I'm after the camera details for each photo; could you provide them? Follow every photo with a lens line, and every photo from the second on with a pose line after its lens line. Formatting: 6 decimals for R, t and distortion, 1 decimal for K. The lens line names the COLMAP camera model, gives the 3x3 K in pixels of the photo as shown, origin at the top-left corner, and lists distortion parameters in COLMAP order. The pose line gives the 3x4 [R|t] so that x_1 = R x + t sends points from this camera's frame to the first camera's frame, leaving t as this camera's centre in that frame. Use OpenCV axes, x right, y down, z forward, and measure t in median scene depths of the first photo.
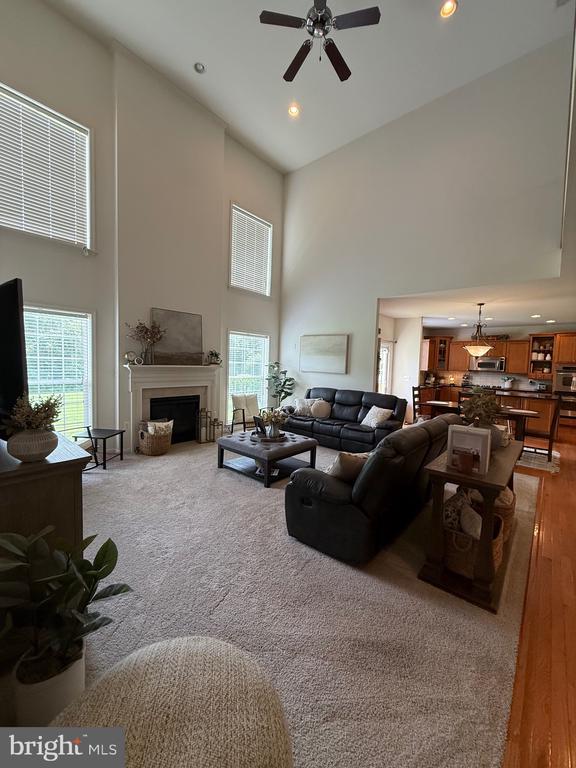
lens RADIAL K [[306.8, 0, 289.3], [0, 306.8, 383.7], [0, 0, 1]] dist [0.002939, 0.000367]
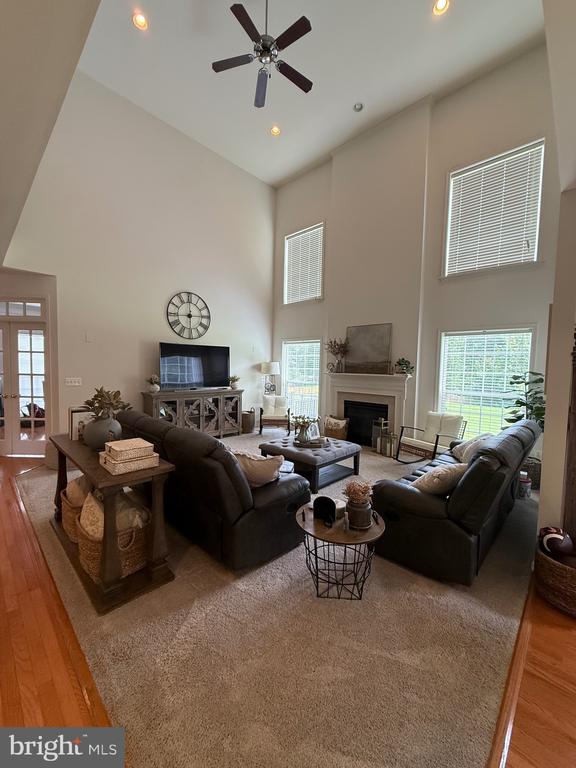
lens RADIAL K [[306.8, 0, 285.4], [0, 306.8, 383.2], [0, 0, 1]] dist [0.002939, 0.000367]
pose [[-0.046426, 0.019648, -0.998728, 0.466850], [-0.093514, 0.995330, 0.023928, -0.016366], [0.994535, 0.094506, -0.044372, 0.478848]]
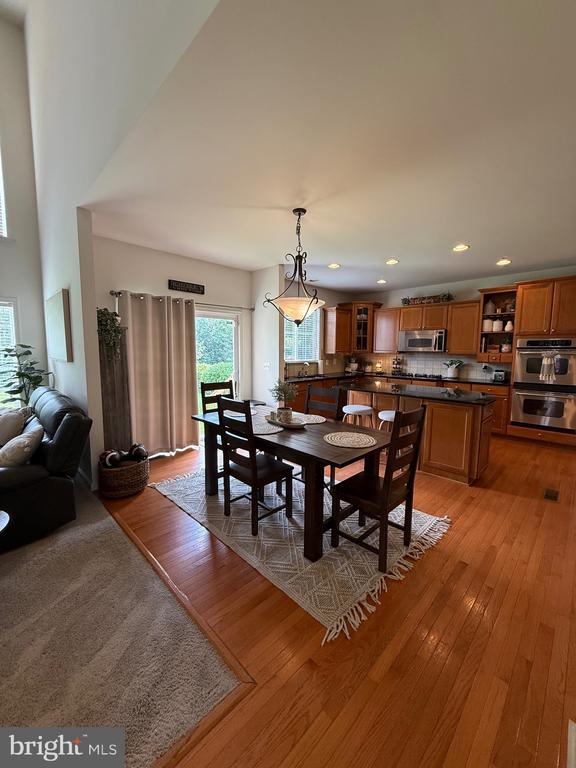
lens RADIAL K [[306.8, 0, 282.7], [0, 306.8, 382.3], [0, 0, 1]] dist [0.002939, 0.000367]
pose [[0.996251, -0.016046, -0.085005, 0.449898], [0.018830, 0.999309, 0.032047, -0.003355], [0.084432, -0.033527, 0.995865, 0.355341]]
